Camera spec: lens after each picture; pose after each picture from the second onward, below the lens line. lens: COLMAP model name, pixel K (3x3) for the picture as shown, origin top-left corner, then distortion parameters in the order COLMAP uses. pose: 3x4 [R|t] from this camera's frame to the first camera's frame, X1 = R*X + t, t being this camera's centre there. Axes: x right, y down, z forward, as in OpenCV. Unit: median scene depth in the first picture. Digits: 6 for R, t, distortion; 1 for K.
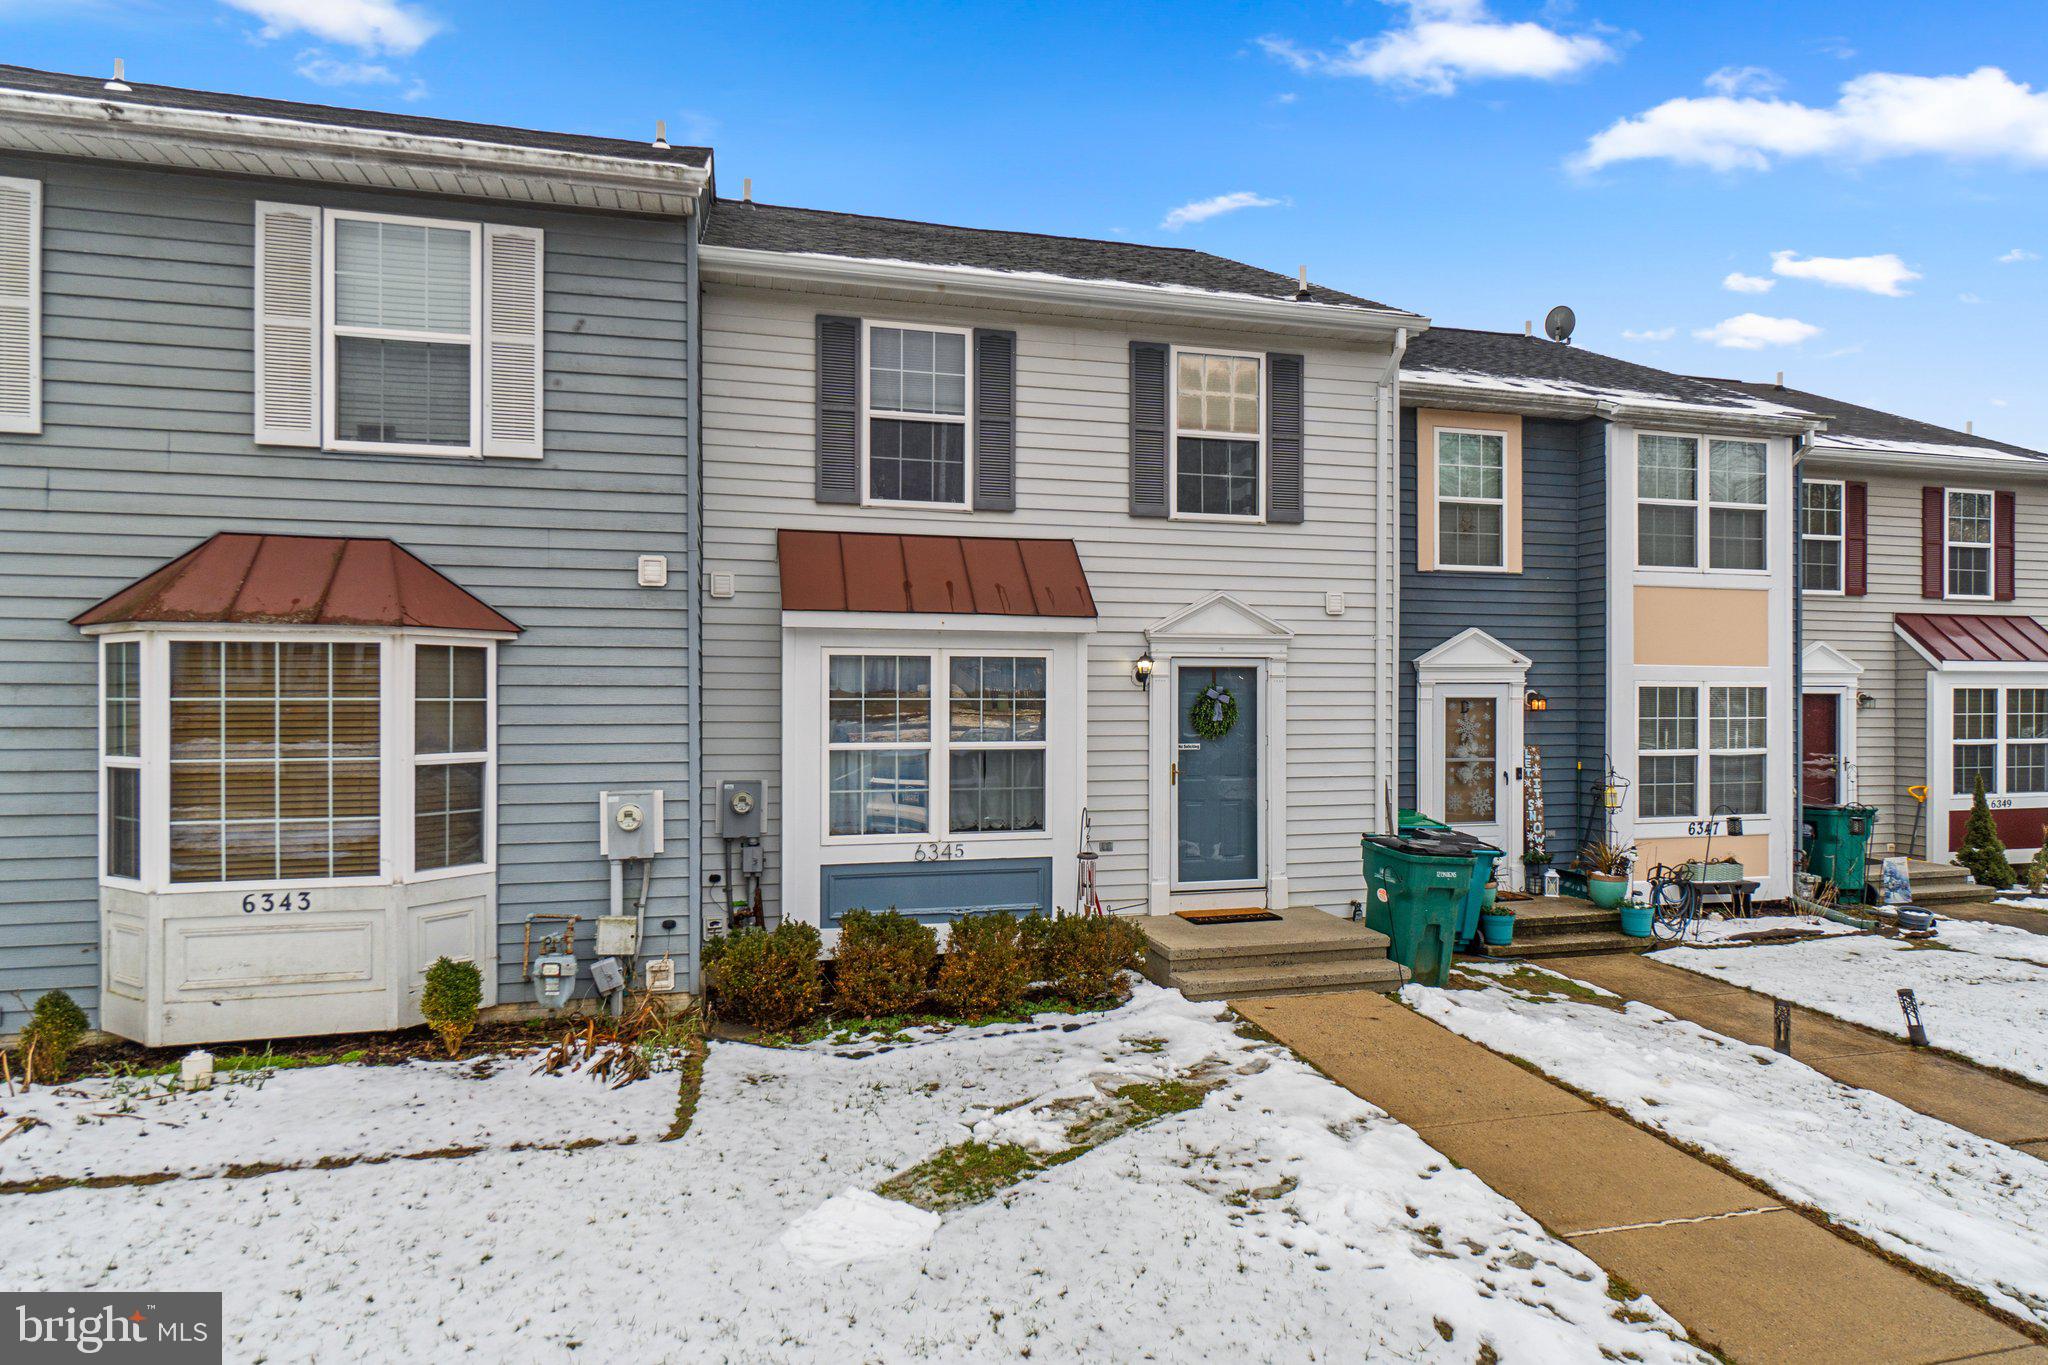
lens RADIAL K [[986.5, 0, 1160.7], [0, 986.5, 704.2], [0, 0, 1]] dist [-0.007708, 0.003162]
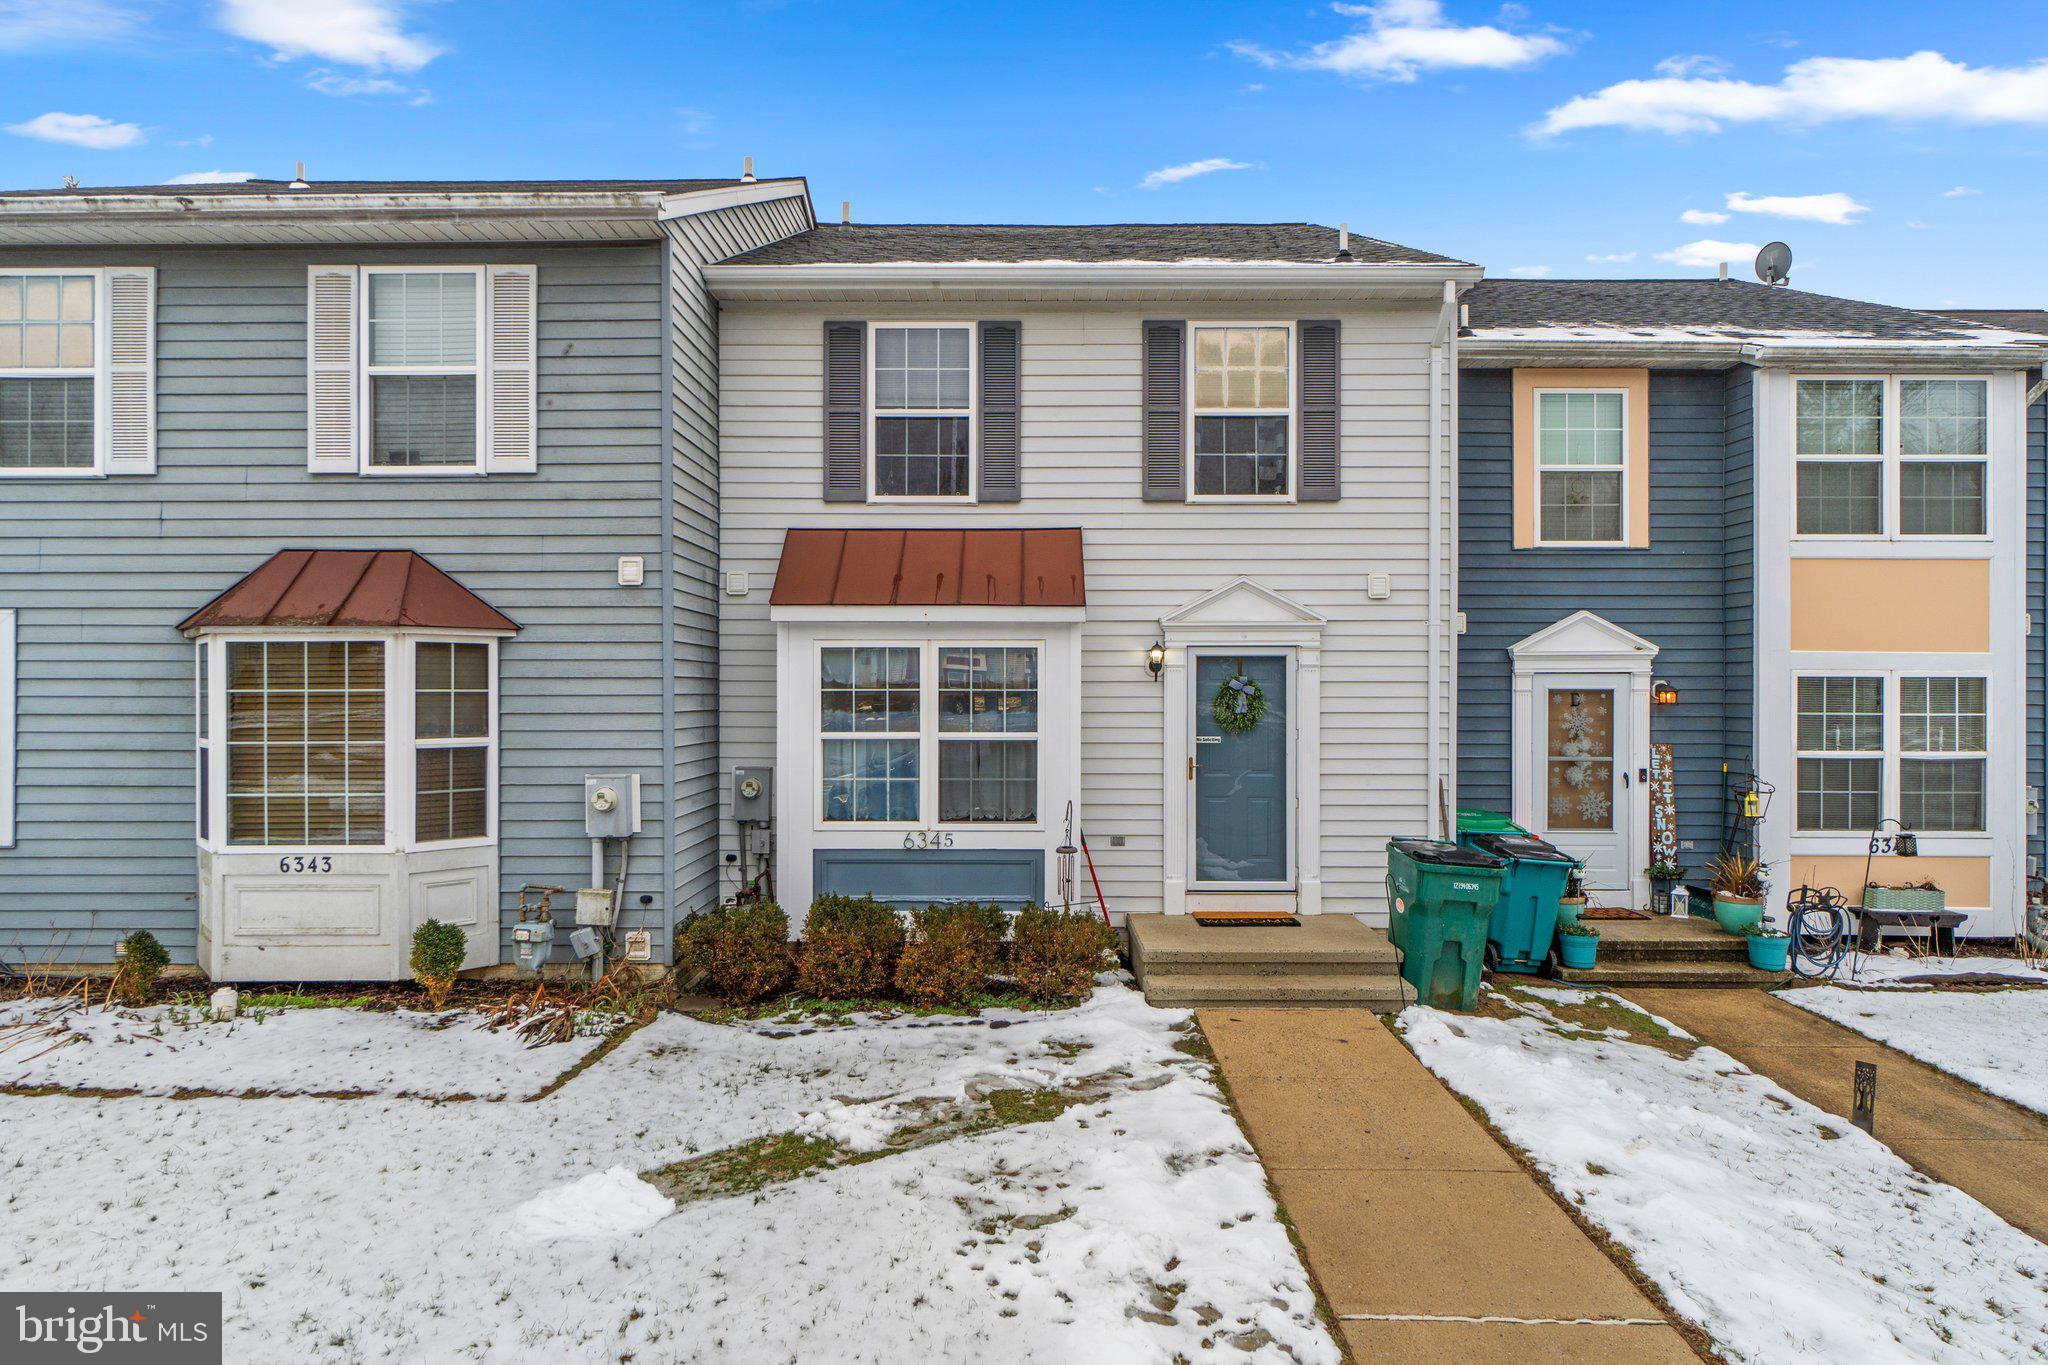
lens RADIAL K [[986.5, 0, 1157.2], [0, 986.5, 696.4], [0, 0, 1]] dist [-0.007708, 0.003162]
pose [[0.971772, -0.000123, -0.235920, 0.295375], [-0.000378, 0.999998, -0.002079, 0.003646], [0.235920, 0.002110, 0.971770, 0.086703]]
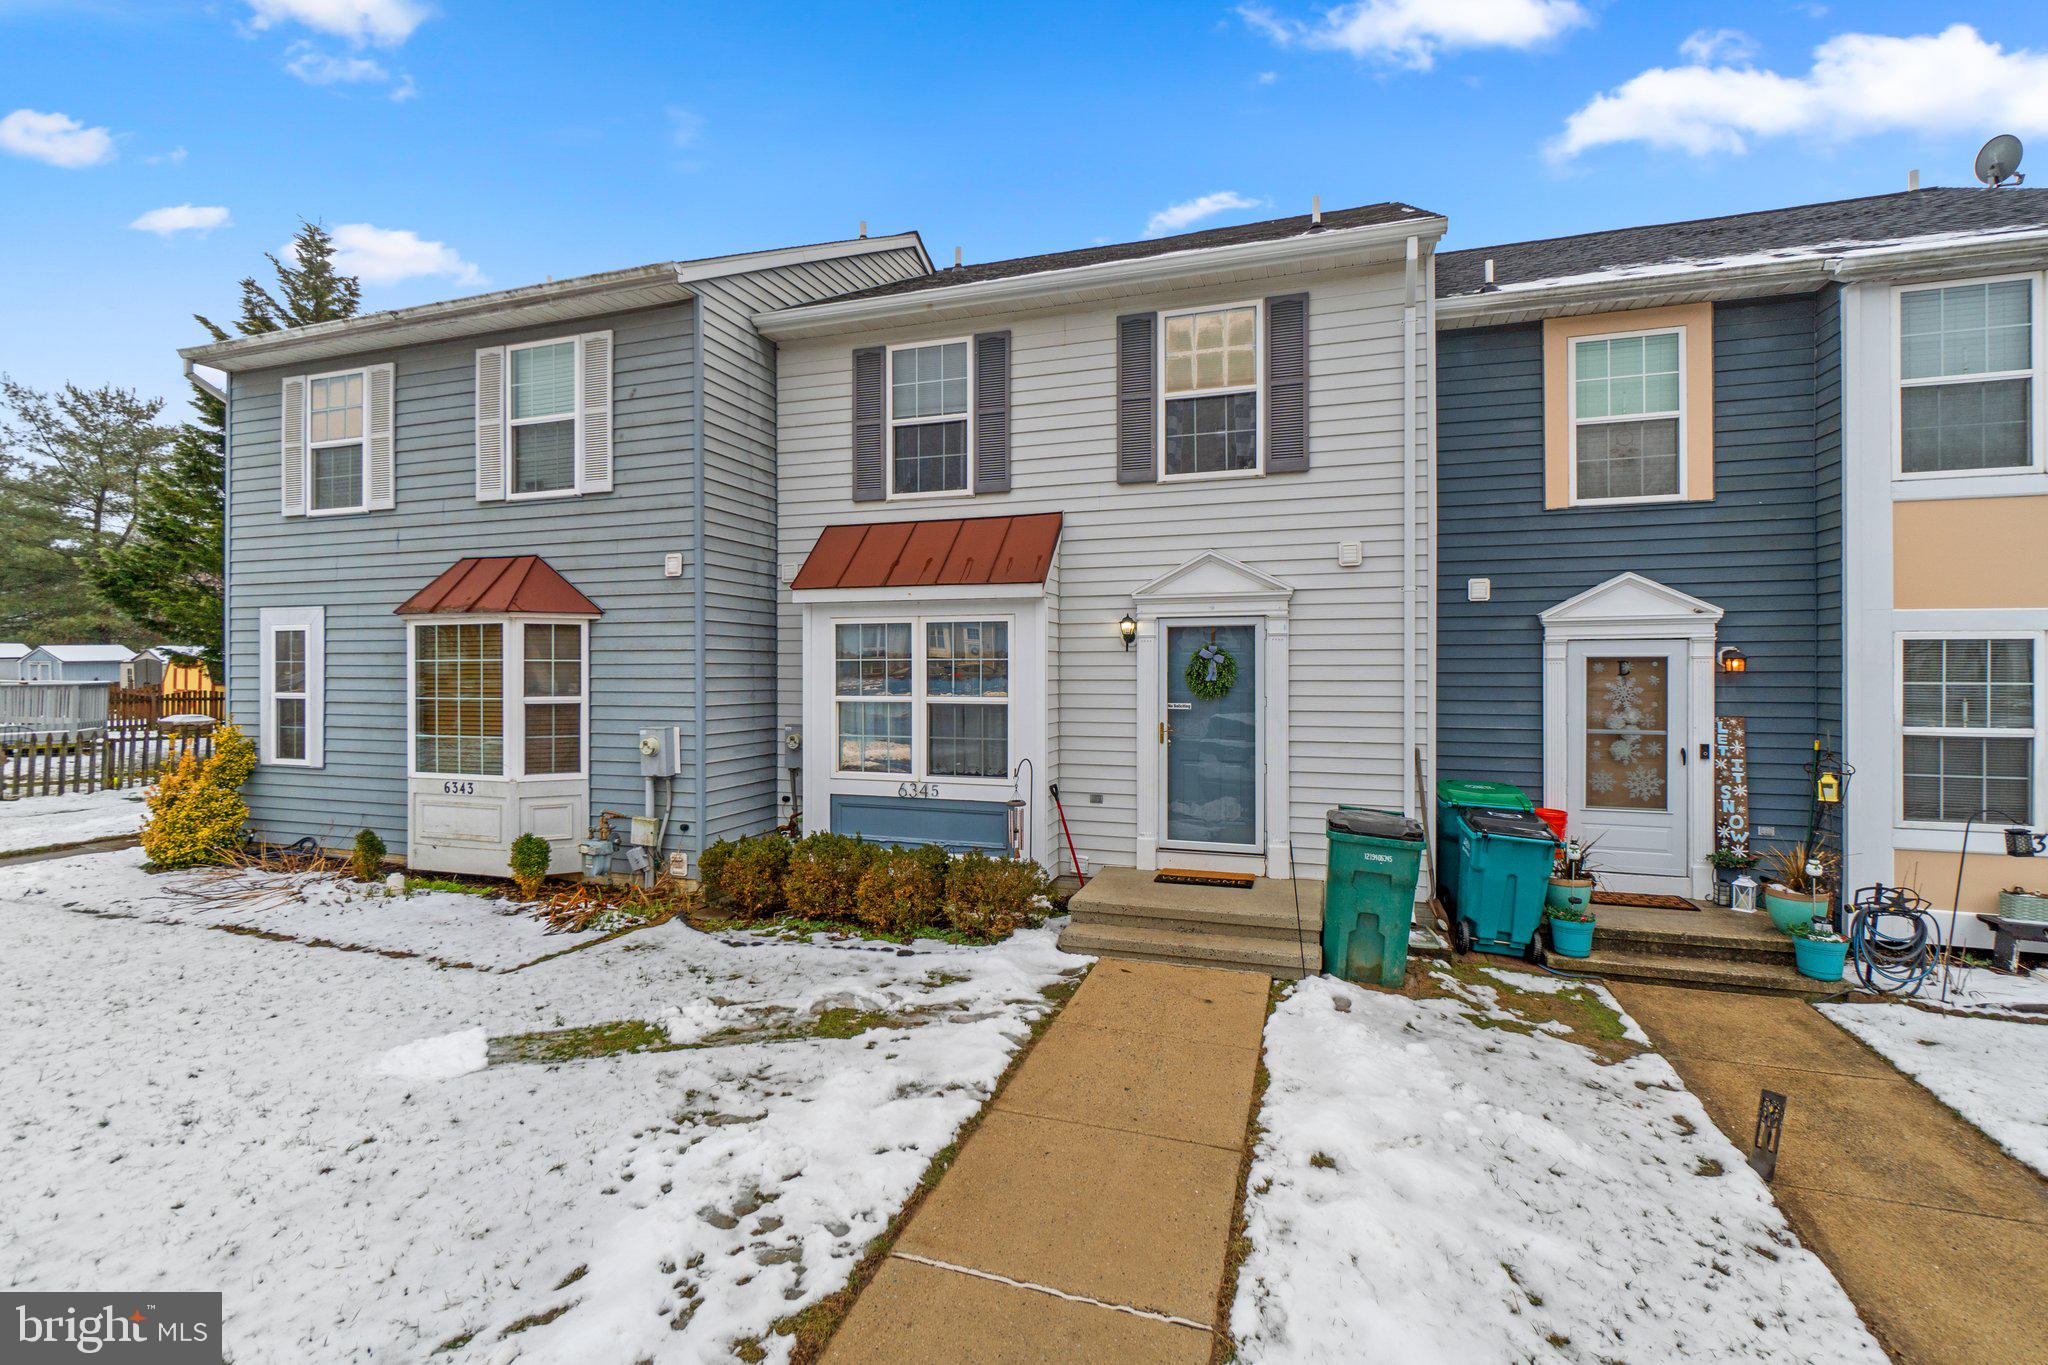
lens RADIAL K [[889.7, 0, 1134.1], [0, 889.7, 673.6], [0, 0, 1]] dist [-0.006430, 0.001278]
pose [[0.855114, -0.000618, -0.518440, 0.654621], [0.000109, 0.999999, -0.001013, 0.015077], [0.518440, 0.000810, 0.855113, 0.282156]]
